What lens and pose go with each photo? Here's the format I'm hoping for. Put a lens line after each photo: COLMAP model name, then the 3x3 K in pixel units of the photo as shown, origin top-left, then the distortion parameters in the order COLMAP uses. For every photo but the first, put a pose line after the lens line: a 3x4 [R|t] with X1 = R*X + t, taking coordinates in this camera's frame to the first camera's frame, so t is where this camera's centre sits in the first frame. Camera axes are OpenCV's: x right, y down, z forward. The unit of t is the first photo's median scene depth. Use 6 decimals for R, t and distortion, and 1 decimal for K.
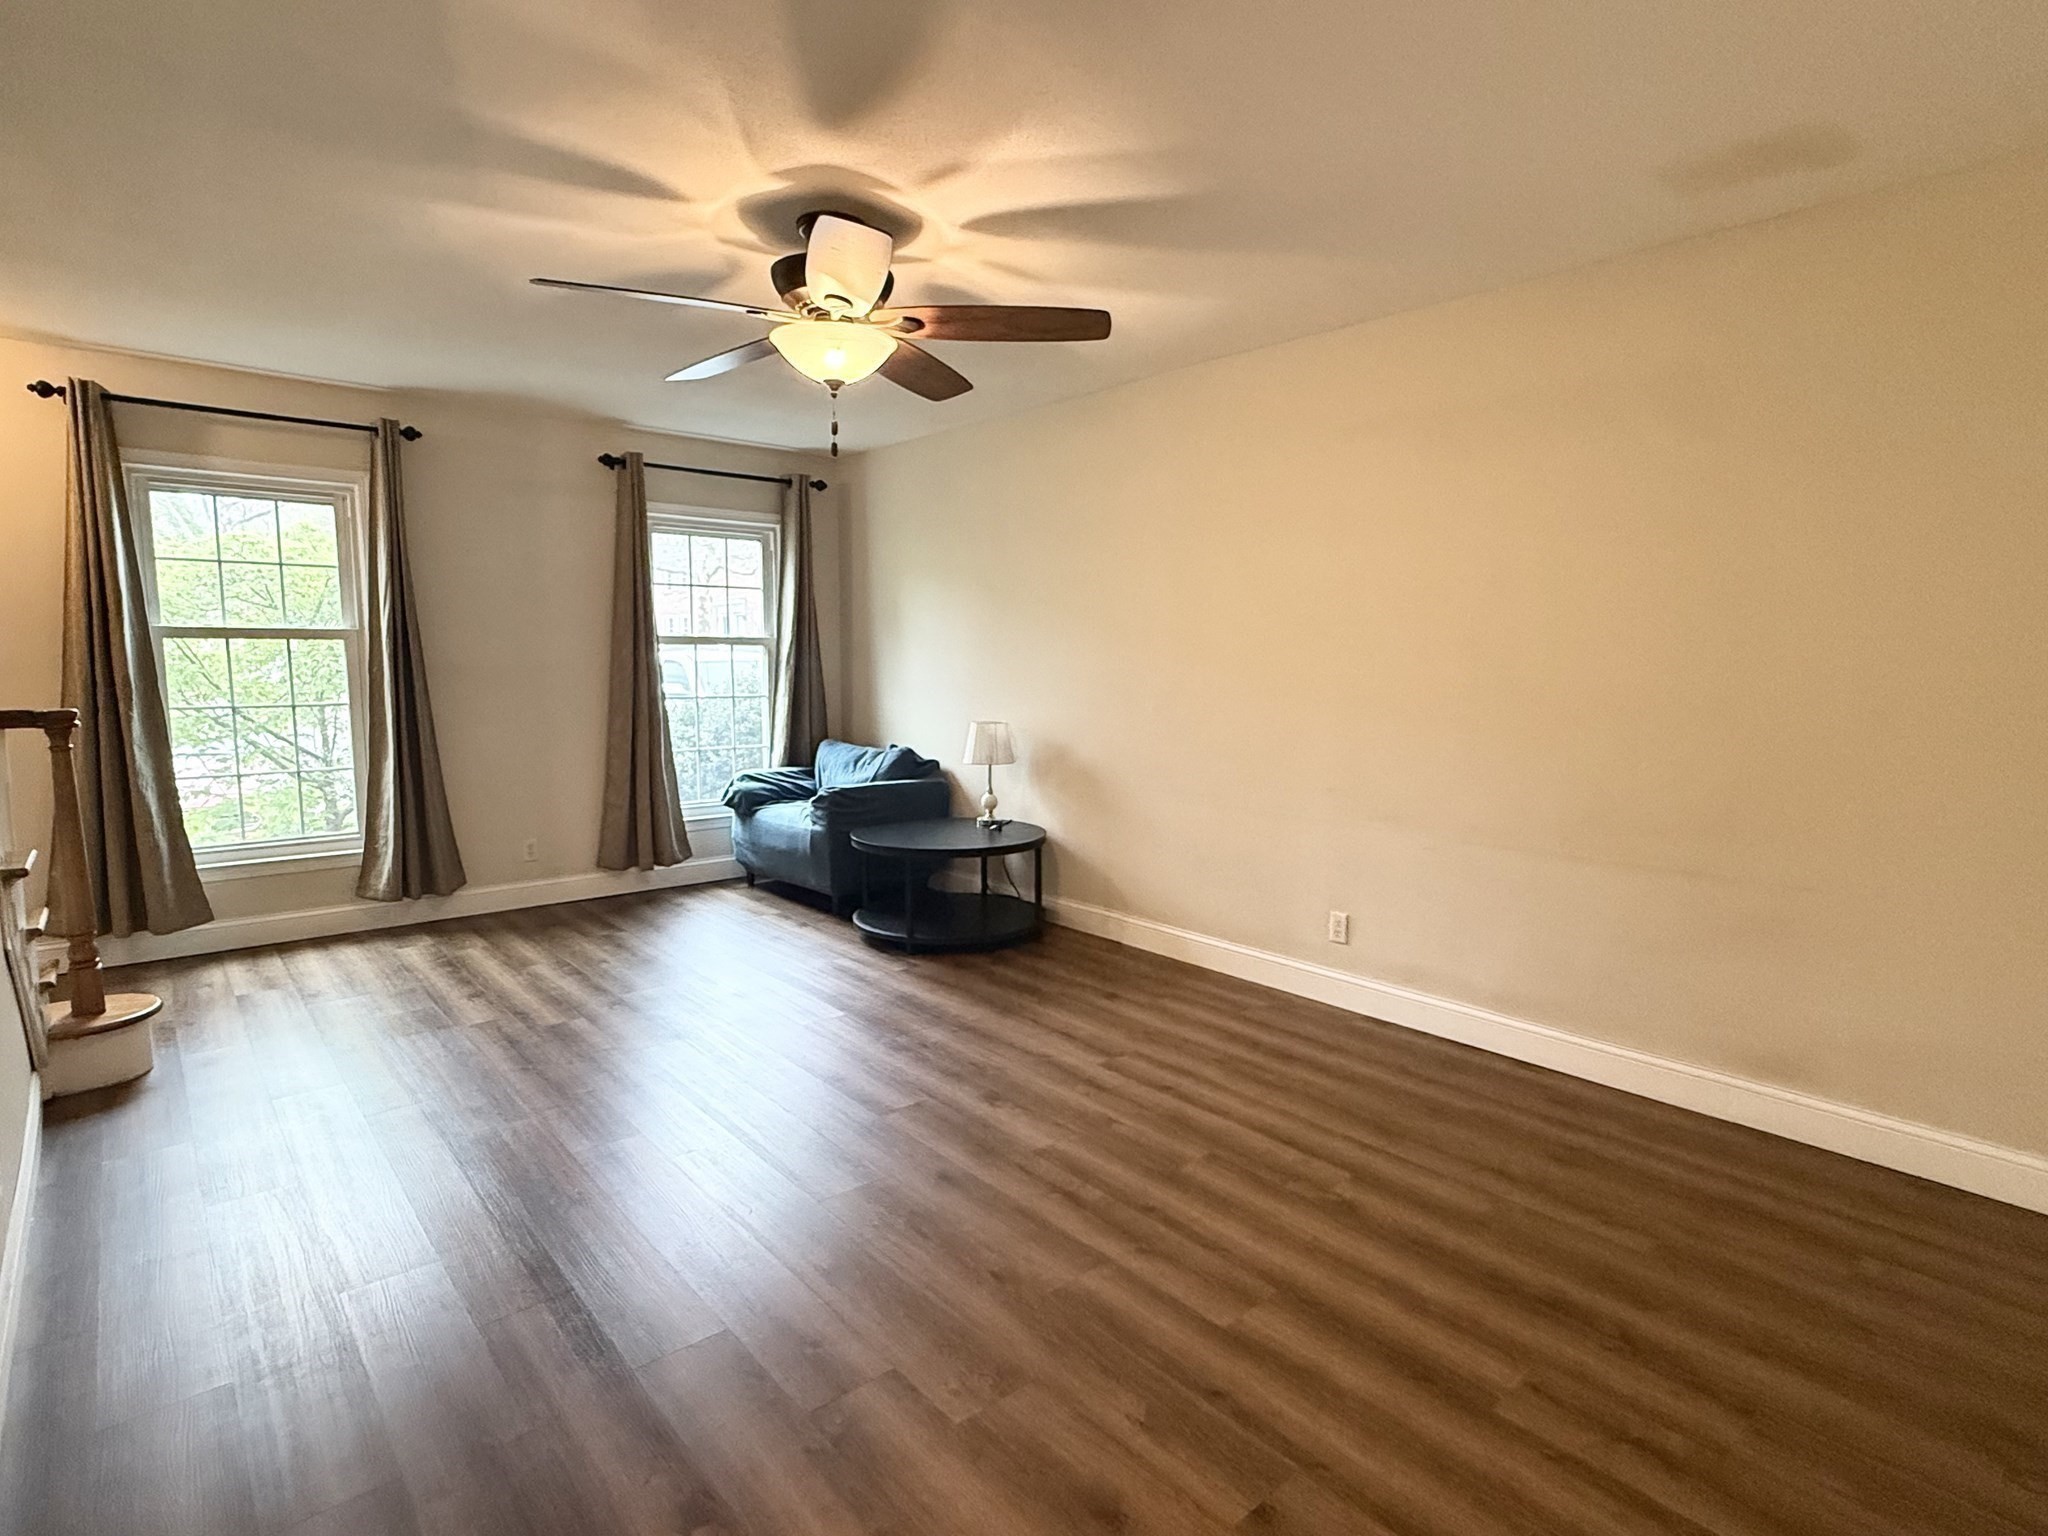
lens RADIAL K [[1047.2, 0, 1024.0], [0, 1047.2, 768.0], [0, 0, 1]] dist [0.001493, -0.000368]
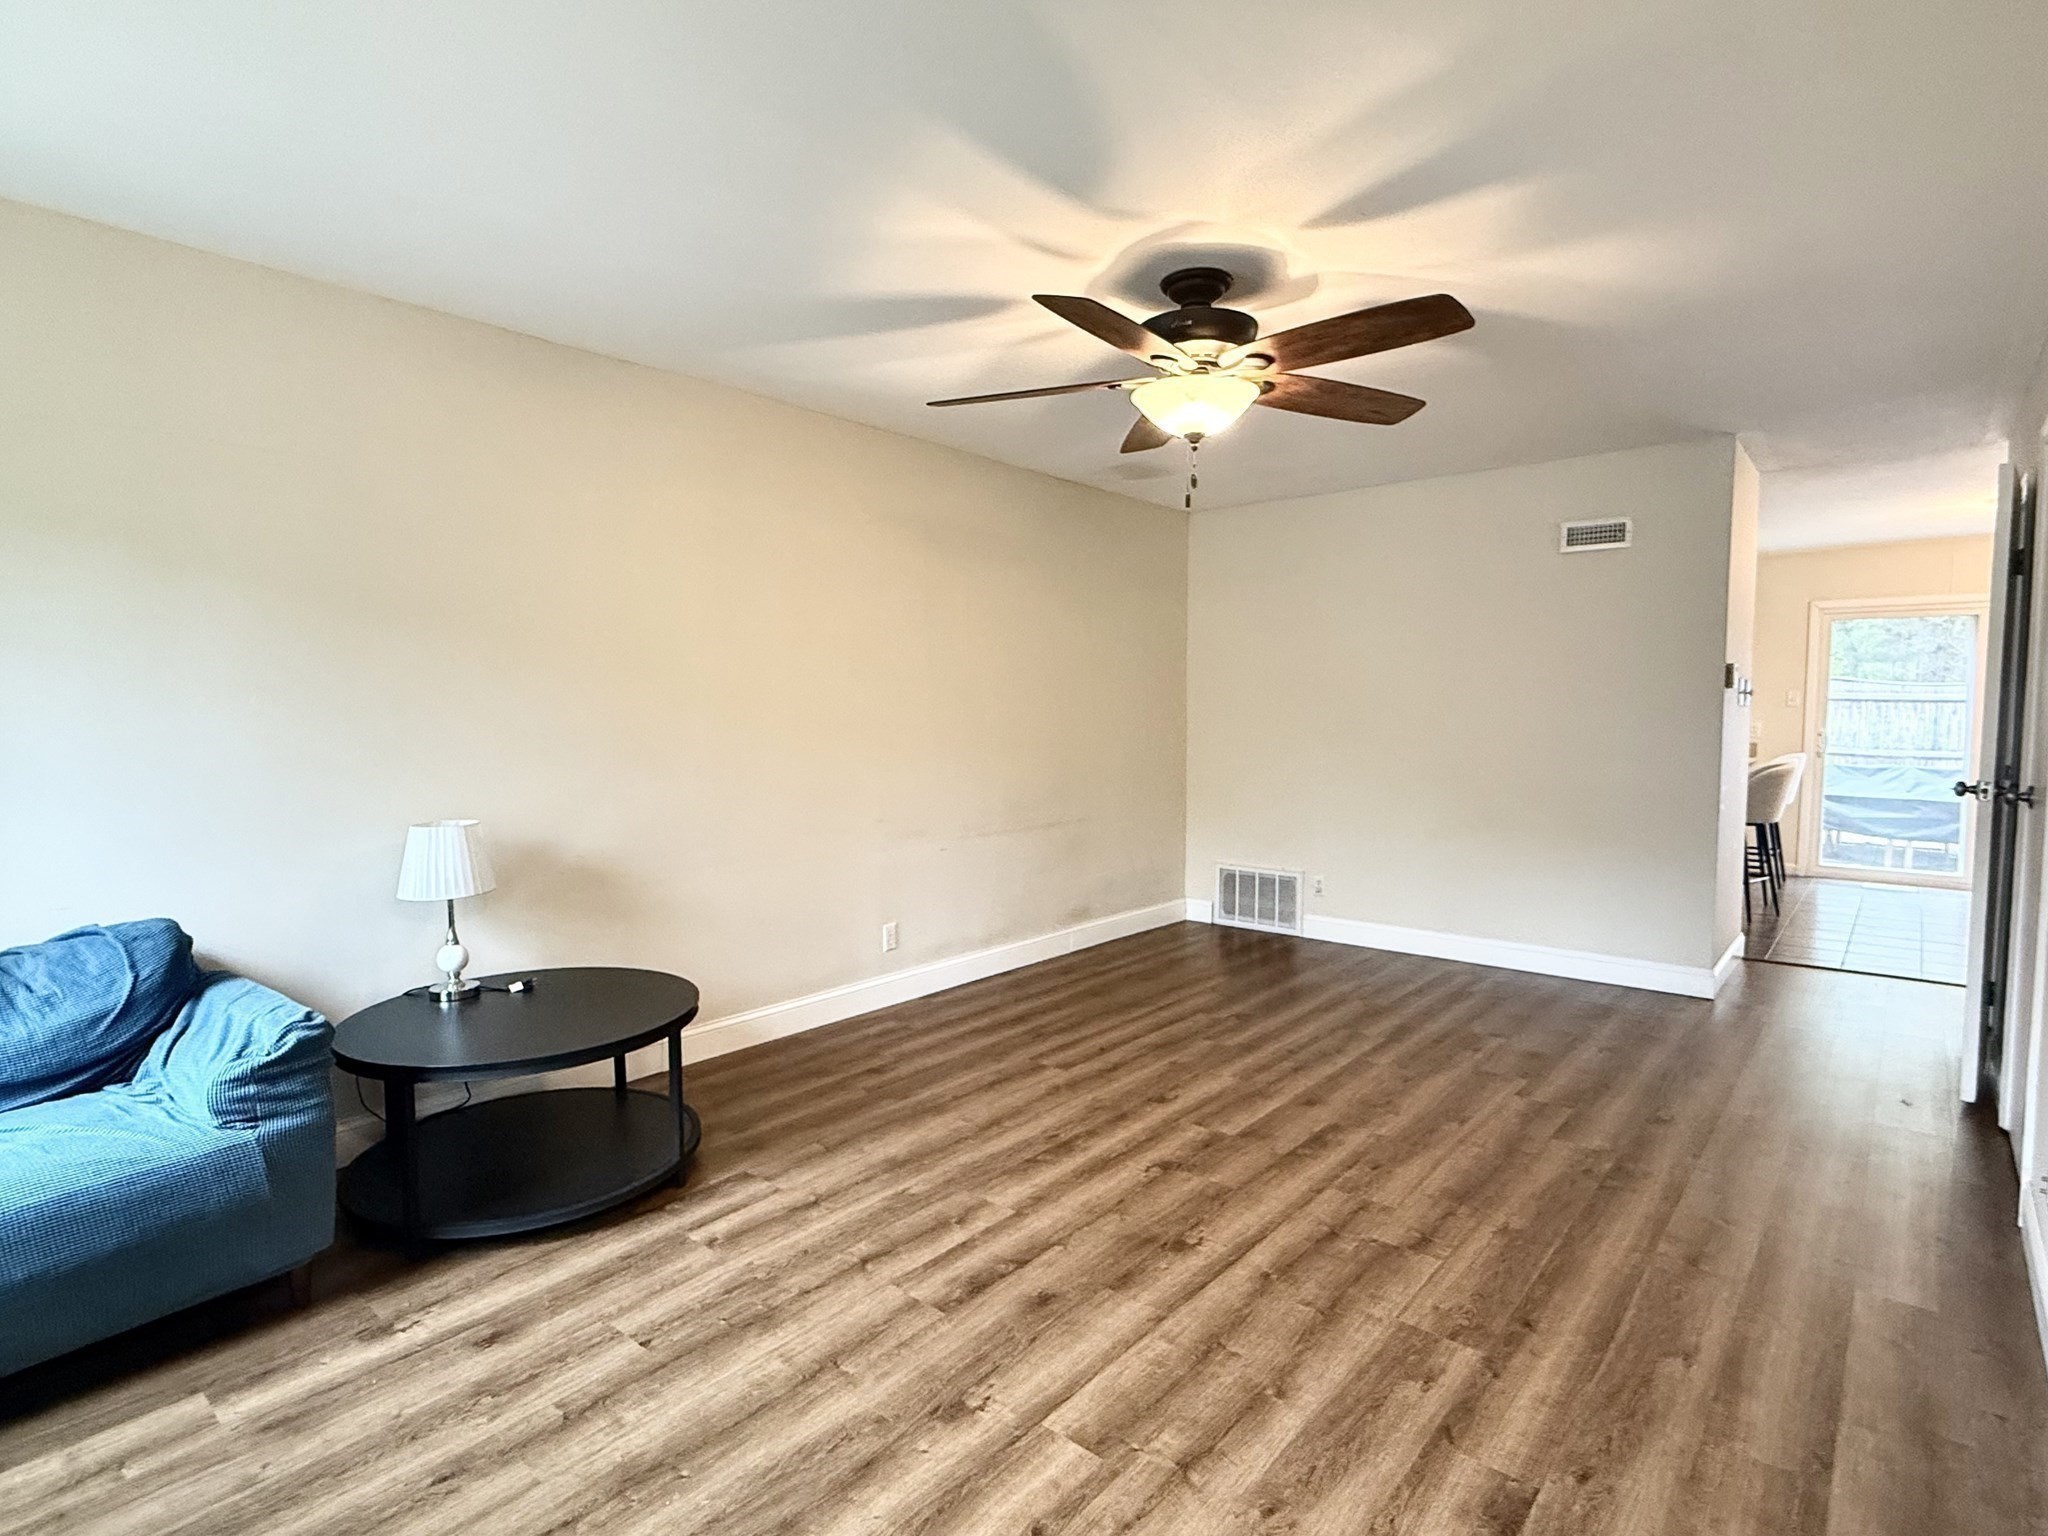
lens RADIAL K [[1047.9, 0, 1014.0], [0, 1047.9, 771.3], [0, 0, 1]] dist [-0.000513, -0.001241]
pose [[-0.146977, -0.068571, 0.986760, -0.724097], [0.108704, 0.990432, 0.085018, -0.097679], [-0.983149, 0.119761, -0.138117, 0.840370]]
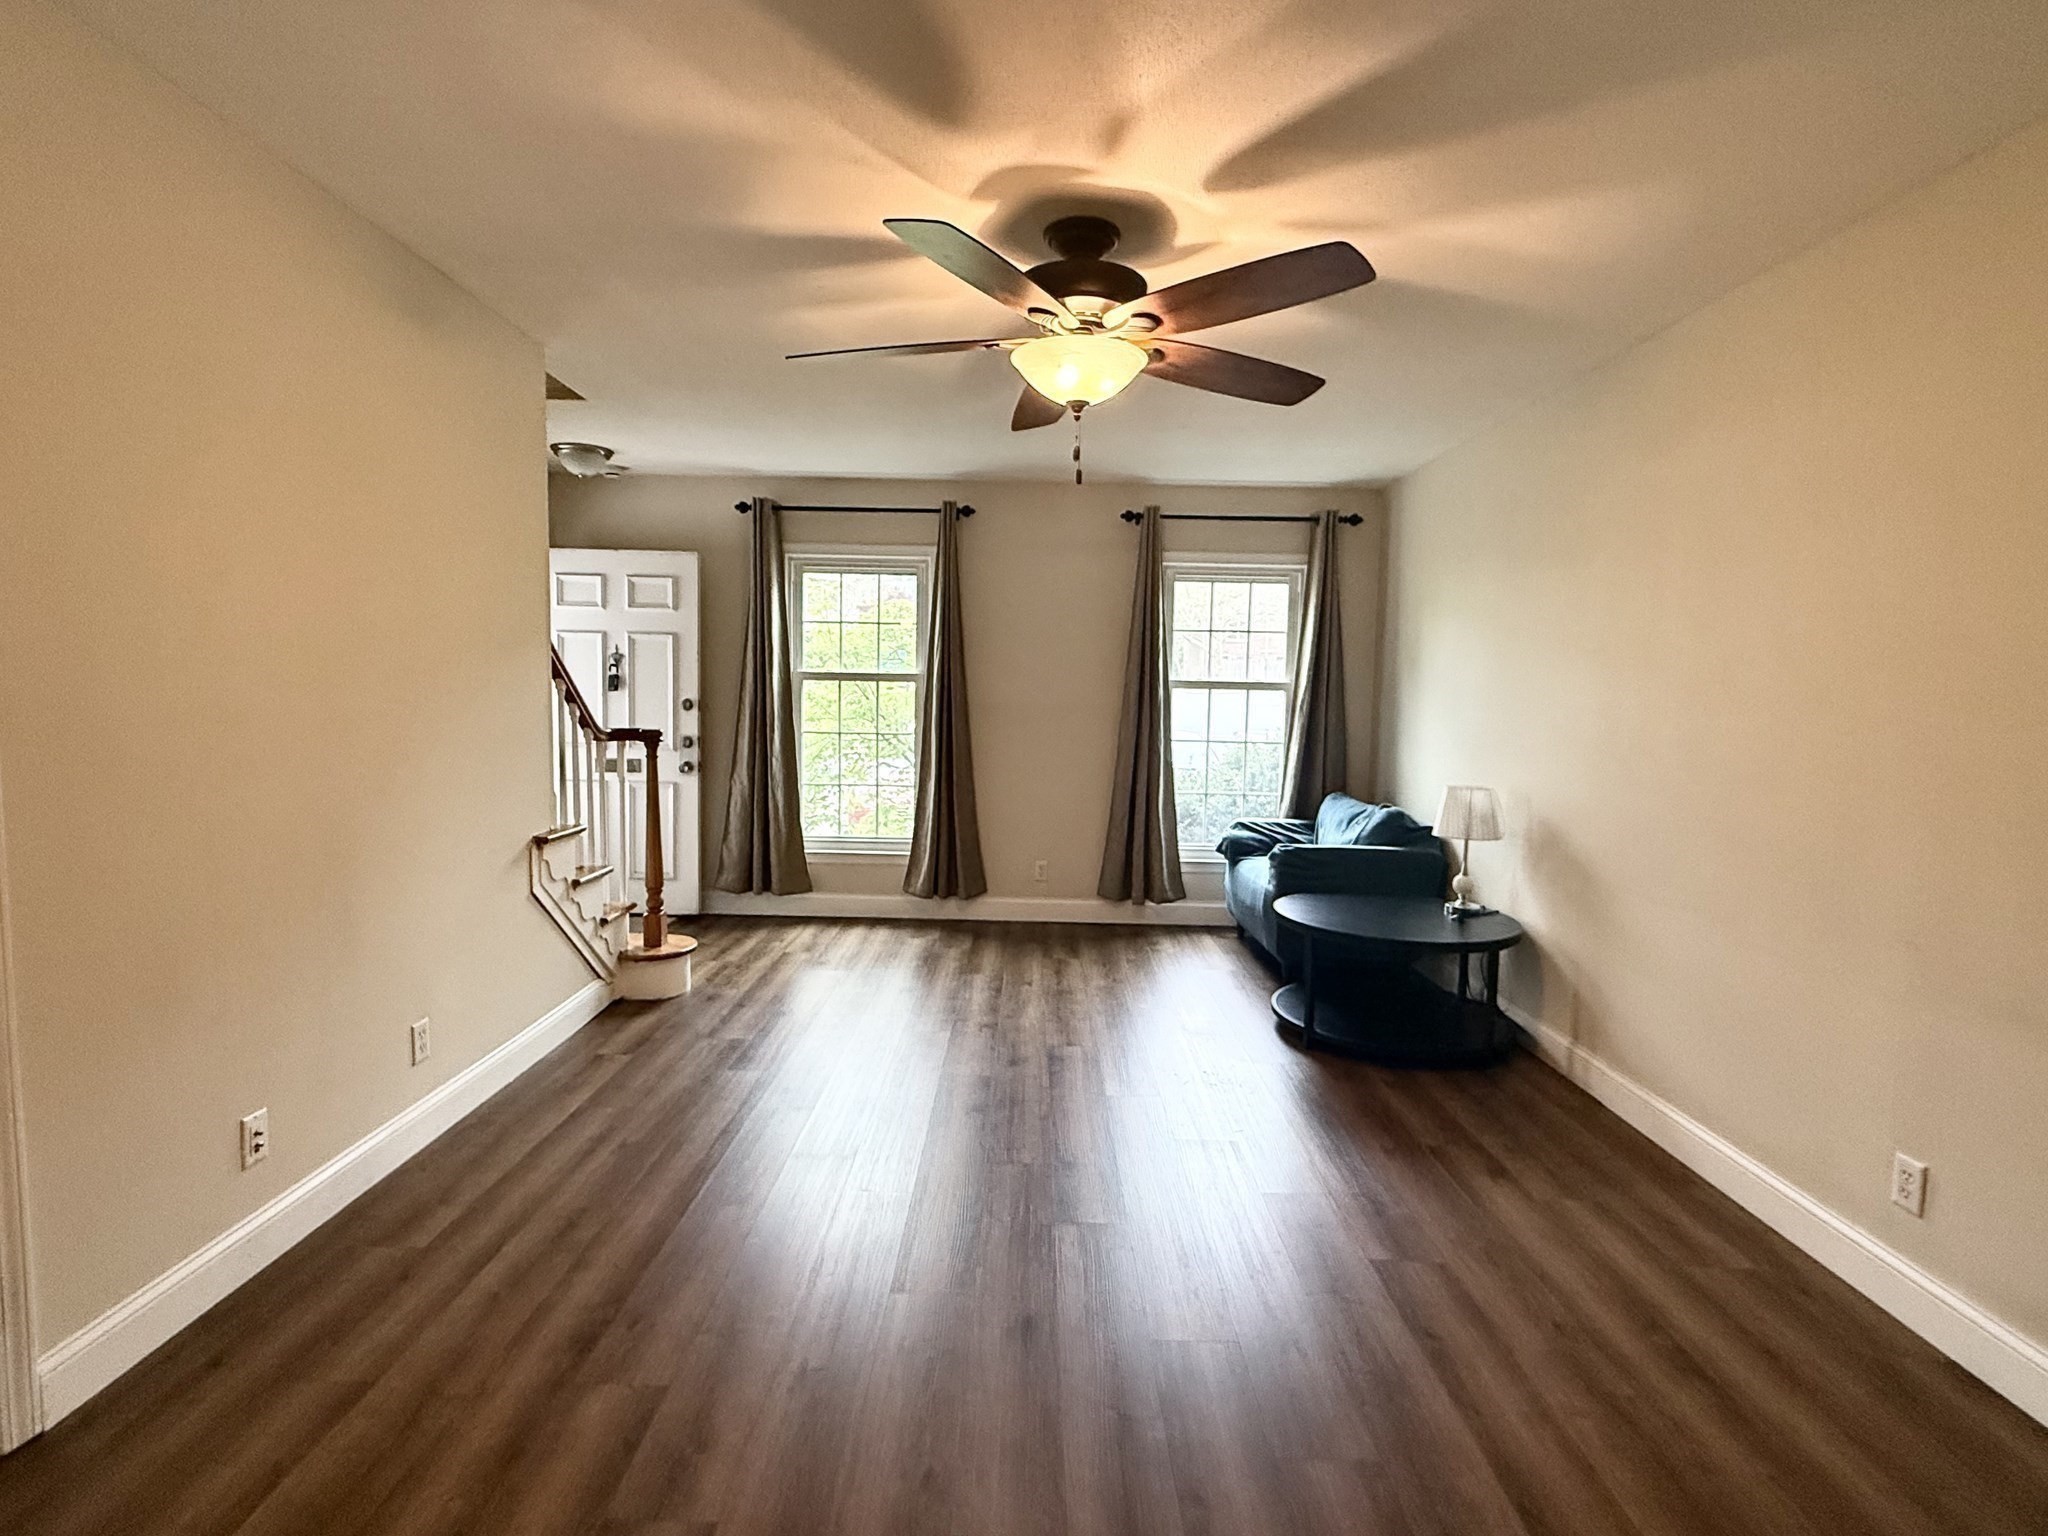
lens RADIAL K [[993.0, 0, 1025.0], [0, 993.0, 769.1], [0, 0, 1]] dist [-0.000701, -0.000244]
pose [[0.753994, 0.062999, -0.653853, 0.231668], [-0.087365, 0.996165, -0.004765, -0.026605], [0.651045, 0.060716, 0.756607, 0.208944]]
